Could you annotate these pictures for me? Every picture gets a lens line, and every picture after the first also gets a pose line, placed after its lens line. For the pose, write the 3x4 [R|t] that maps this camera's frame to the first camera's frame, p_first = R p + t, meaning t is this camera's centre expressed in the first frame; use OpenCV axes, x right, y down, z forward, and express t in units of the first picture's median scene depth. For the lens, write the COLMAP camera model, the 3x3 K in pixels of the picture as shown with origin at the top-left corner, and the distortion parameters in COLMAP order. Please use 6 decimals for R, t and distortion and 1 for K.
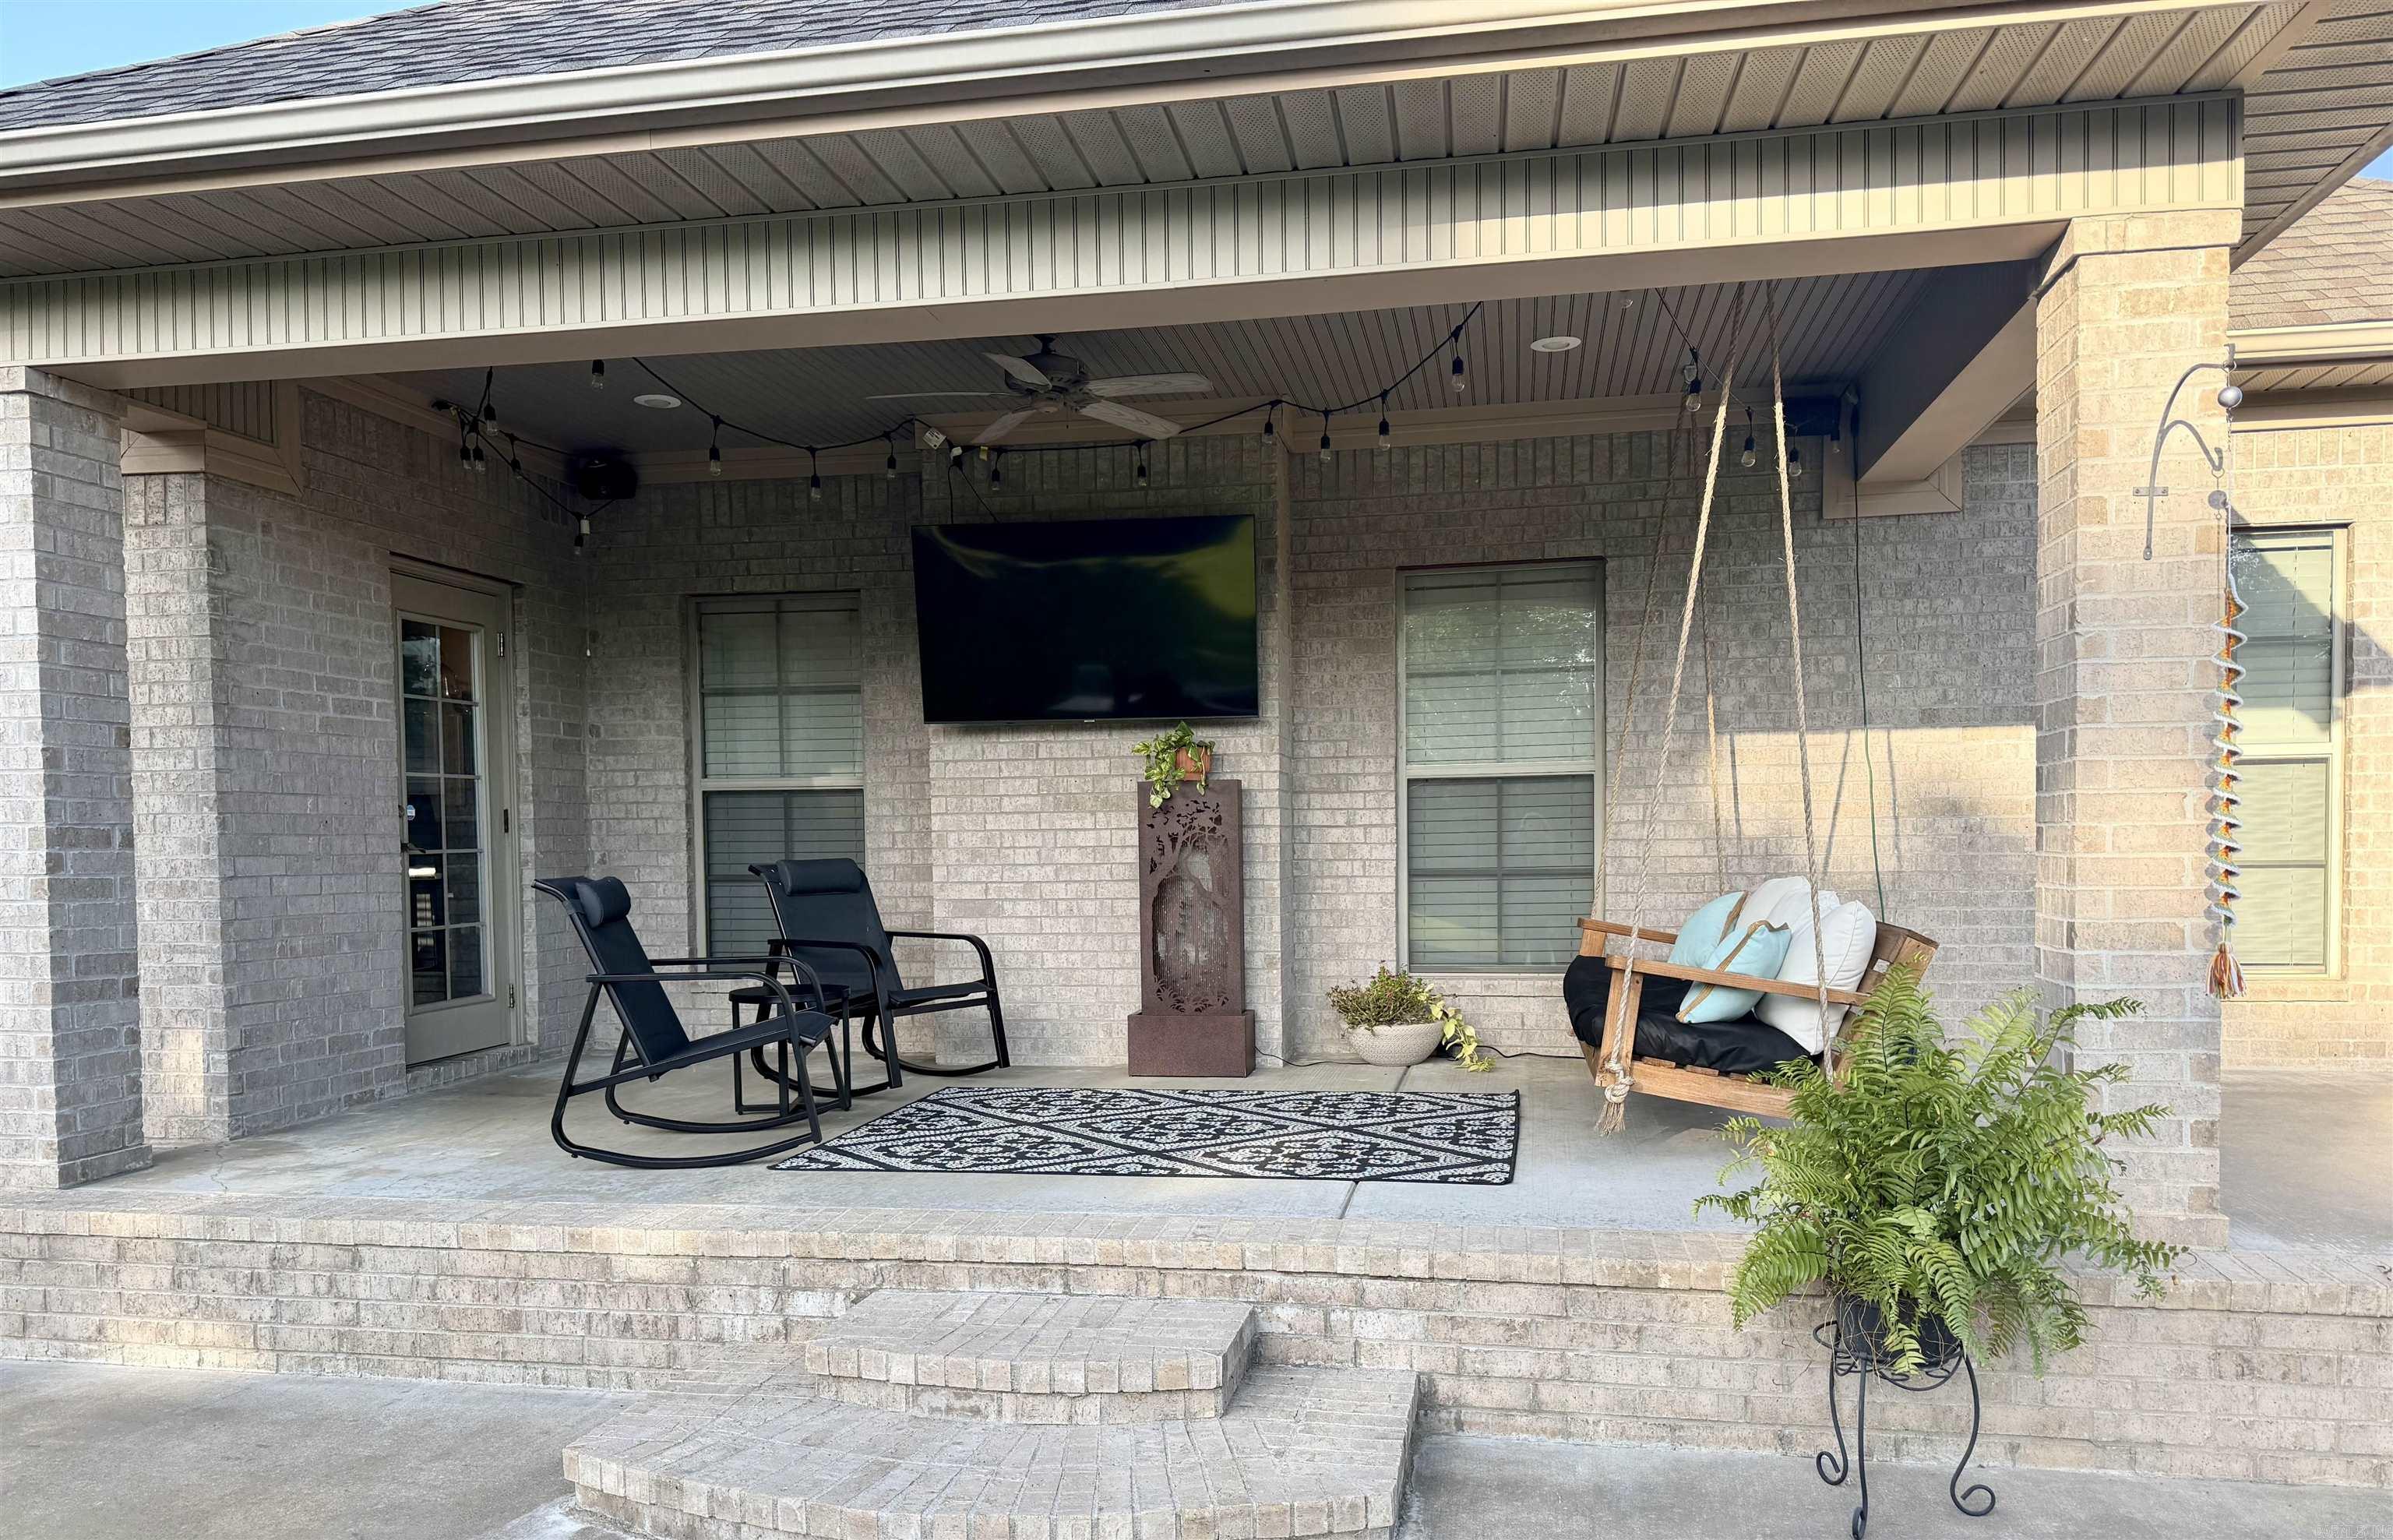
lens RADIAL K [[1689.9, 0, 1195.4], [0, 1689.9, 897.8], [0, 0, 1]] dist [0.108609, -0.146047]
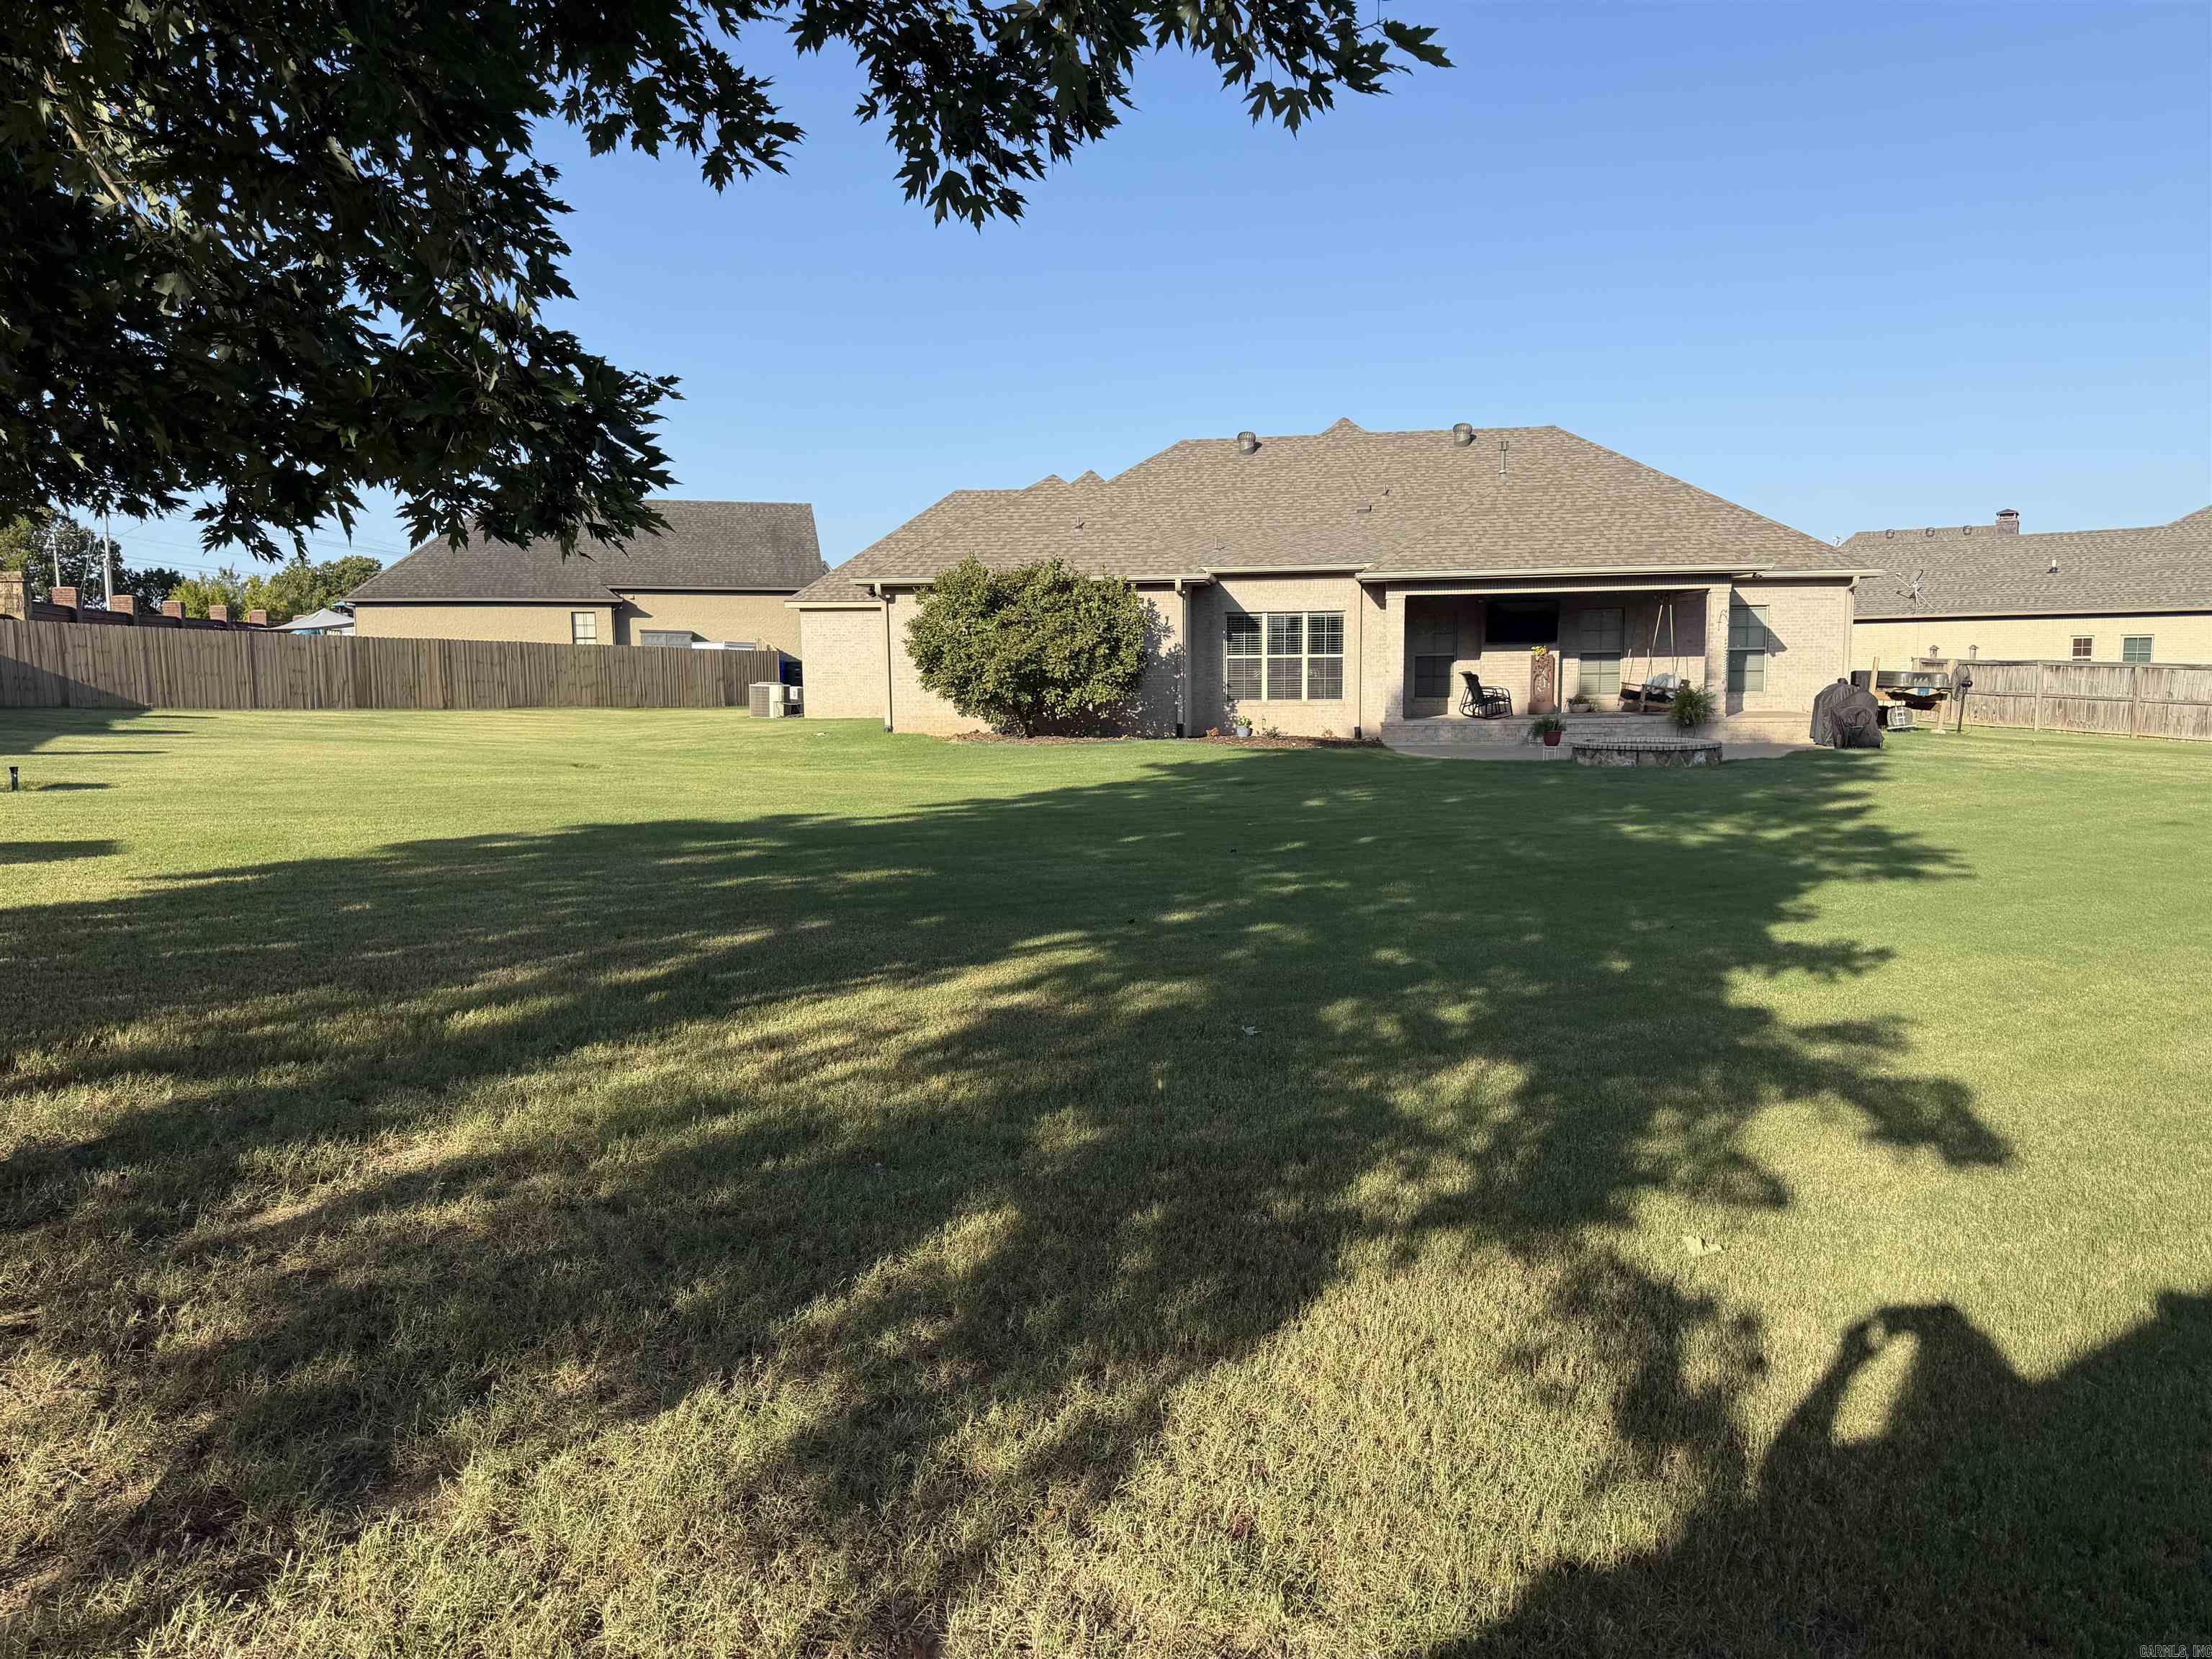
lens RADIAL K [[1568.7, 0, 1106.0], [0, 1568.7, 829.5], [0, 0, 1]] dist [0.119023, -0.198073]
pose [[0.997910, -0.007259, 0.064204, -1.557136], [0.002908, 0.997709, 0.067595, 0.123901], [-0.064547, -0.067267, 0.995645, -3.507469]]
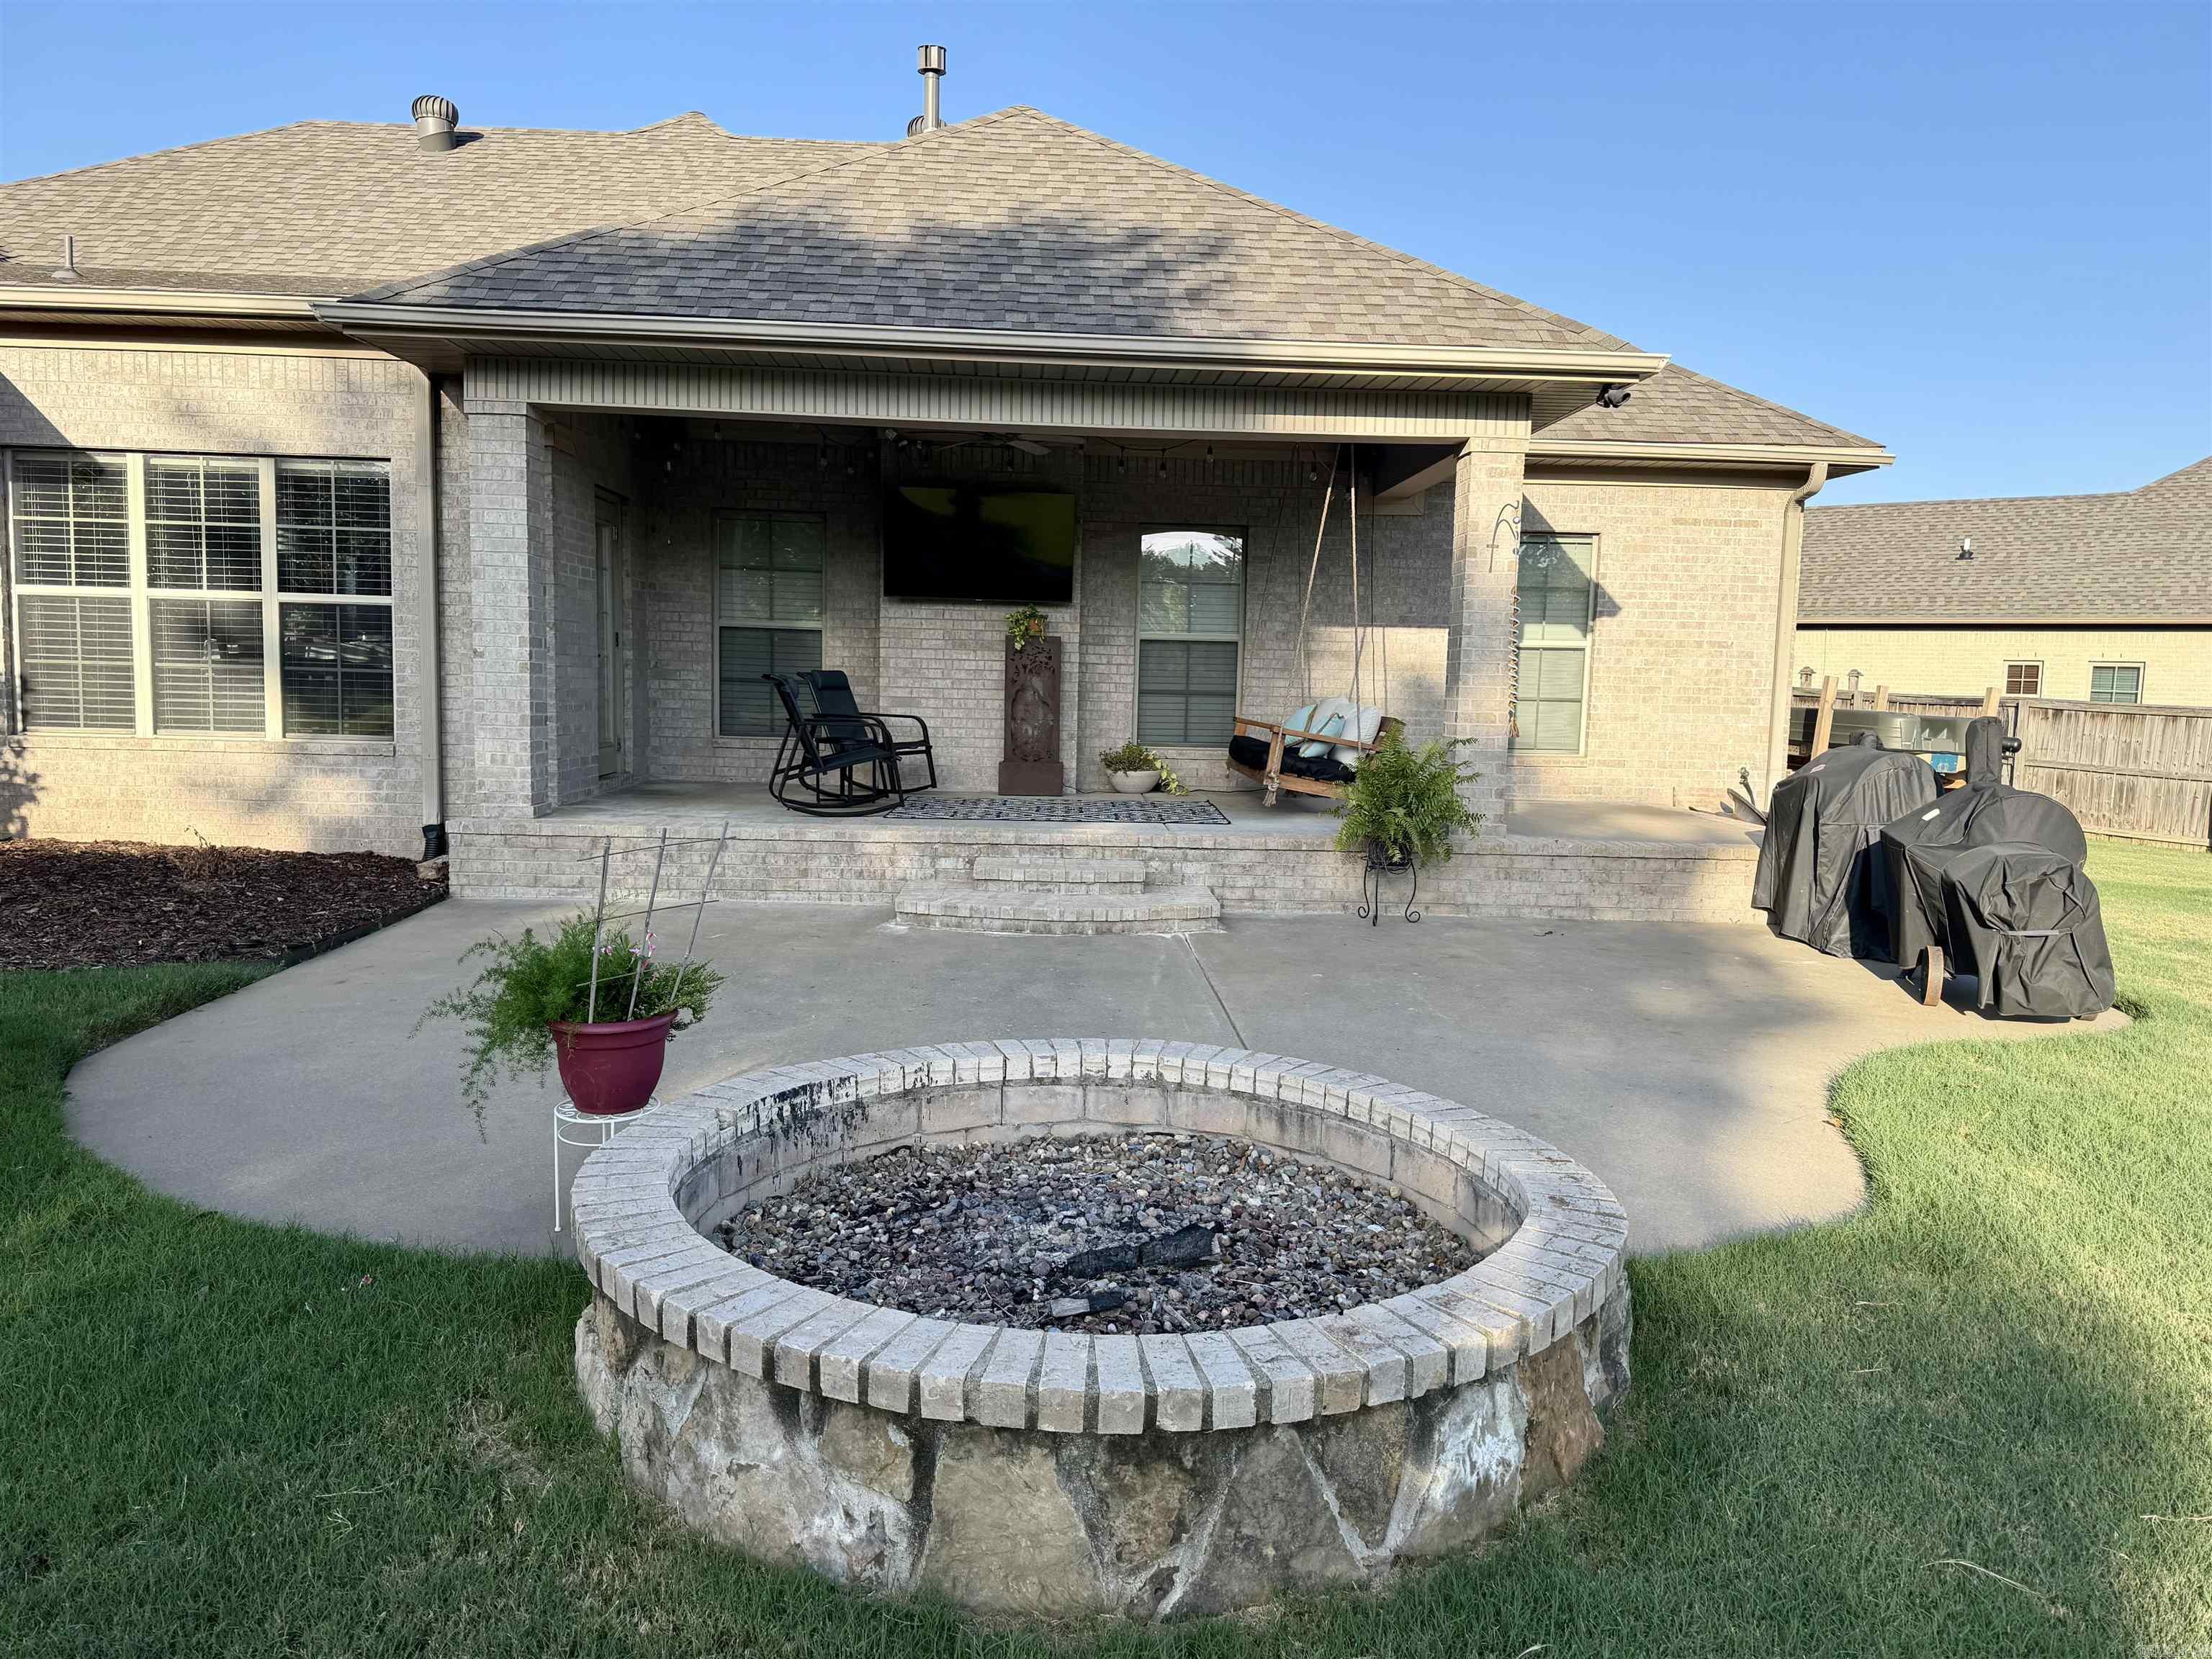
lens RADIAL K [[1557.3, 0, 1106.0], [0, 1557.3, 829.5], [0, 0, 1]] dist [0.115361, -0.000960]
pose [[0.972984, 0.015087, 0.230378, -0.314829], [-0.029256, 0.997876, 0.058211, 0.039971], [-0.229010, -0.063378, 0.971359, -0.682694]]
